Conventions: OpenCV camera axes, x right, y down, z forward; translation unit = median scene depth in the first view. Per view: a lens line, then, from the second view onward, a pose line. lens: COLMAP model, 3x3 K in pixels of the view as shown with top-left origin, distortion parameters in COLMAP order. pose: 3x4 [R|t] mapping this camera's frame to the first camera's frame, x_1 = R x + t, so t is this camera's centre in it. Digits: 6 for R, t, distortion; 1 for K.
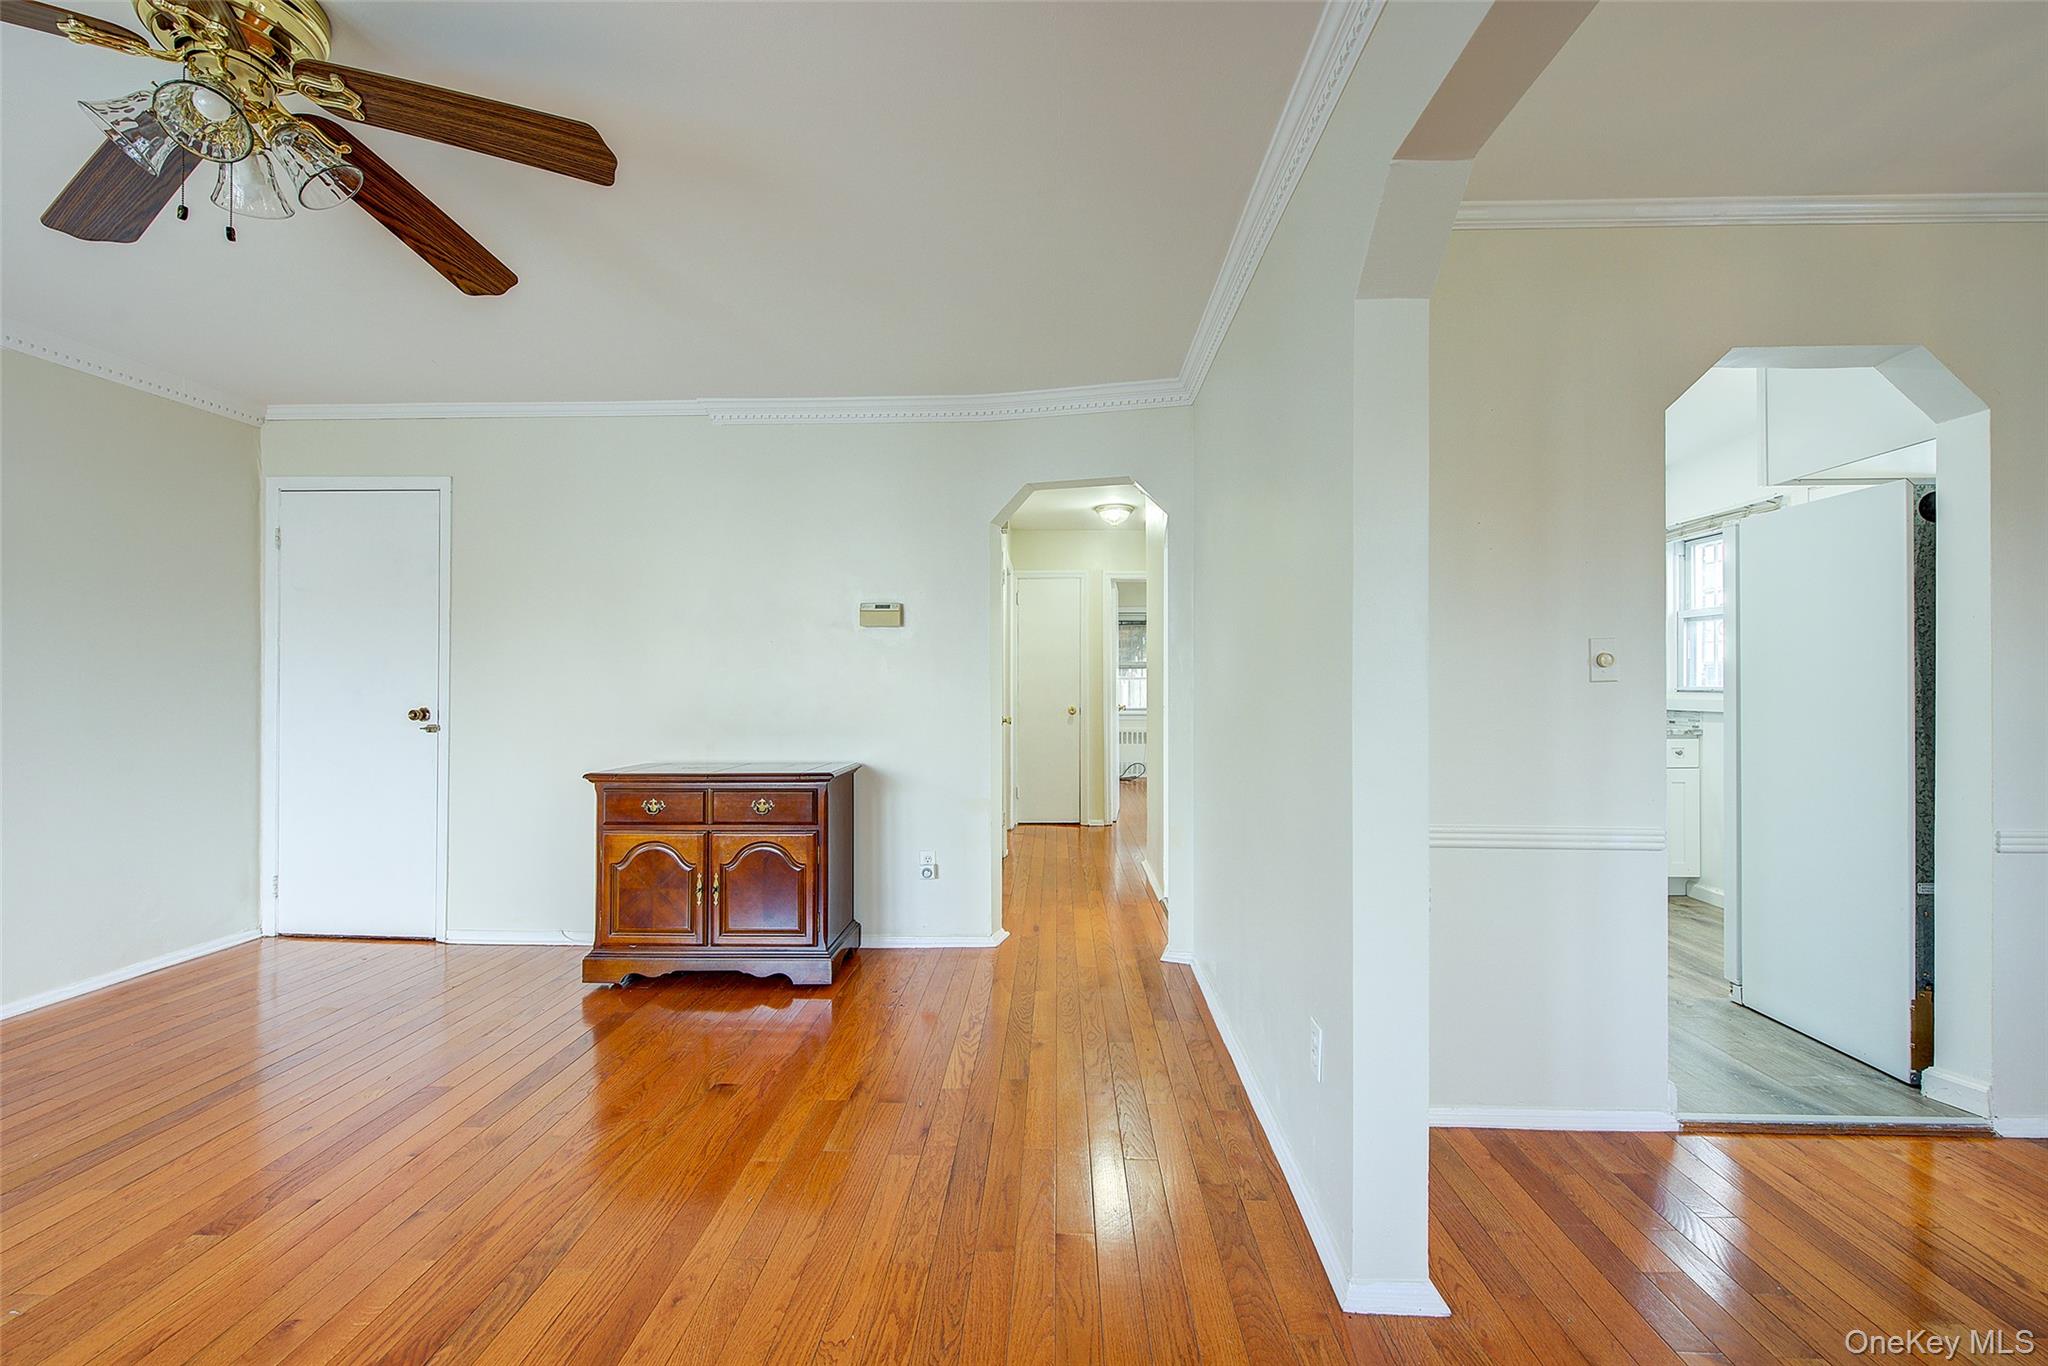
lens RADIAL K [[873.6, 0, 1025.1], [0, 873.6, 681.0], [0, 0, 1]] dist [-0.003264, -0.000903]
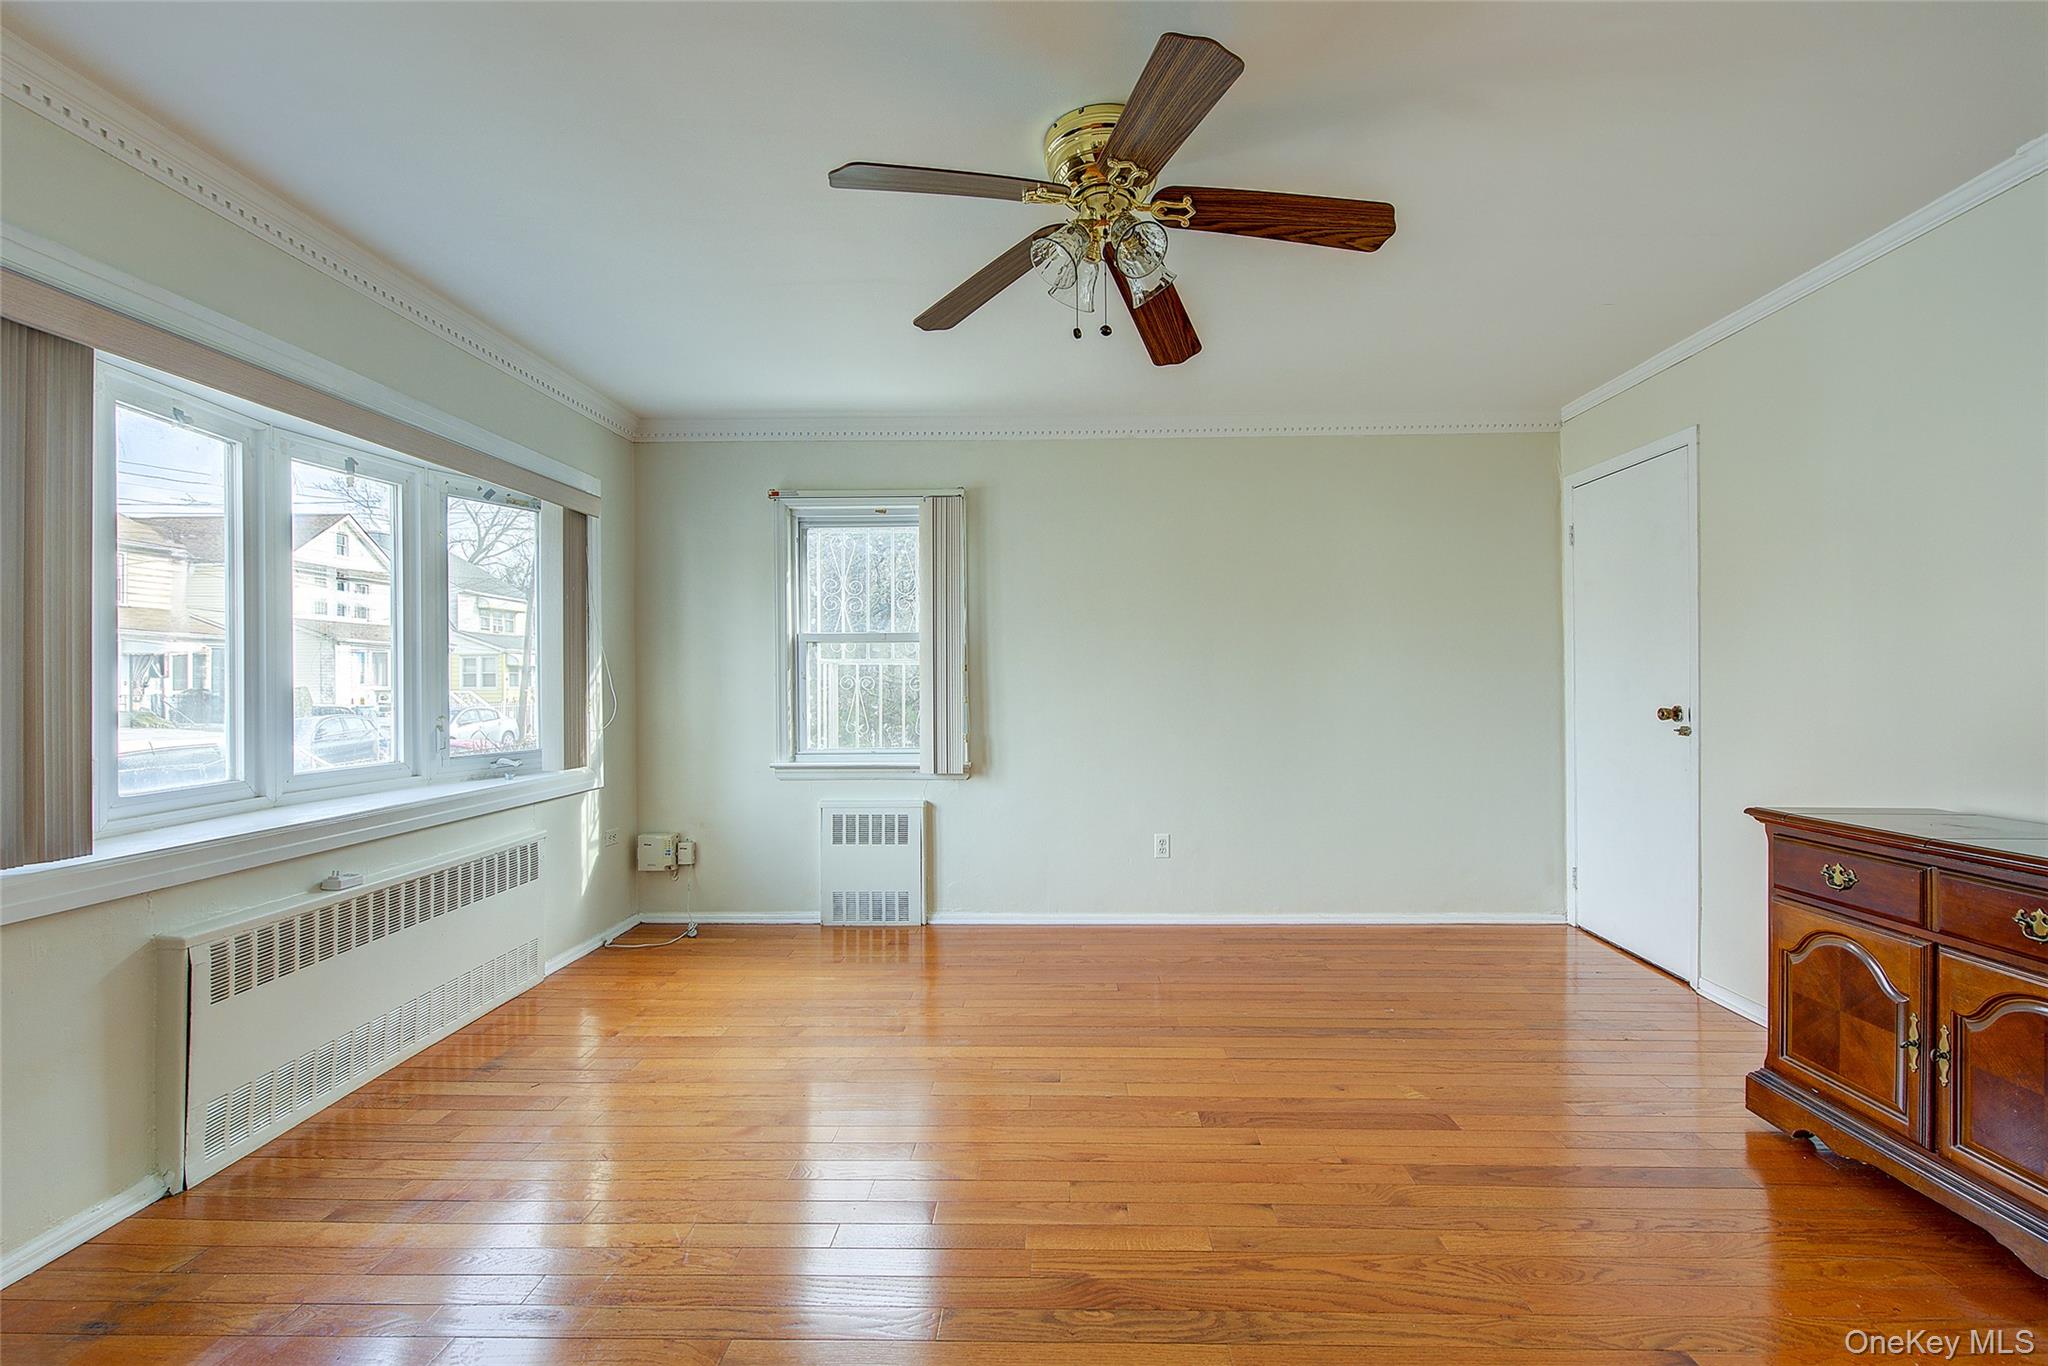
lens RADIAL K [[873.6, 0, 1035.5], [0, 873.6, 676.0], [0, 0, 1]] dist [-0.003264, -0.000903]
pose [[-0.000963, -0.007183, -0.999974, 0.185349], [0.007614, 0.999945, -0.007190, 0.003527], [0.999971, -0.007621, -0.000909, 0.438141]]
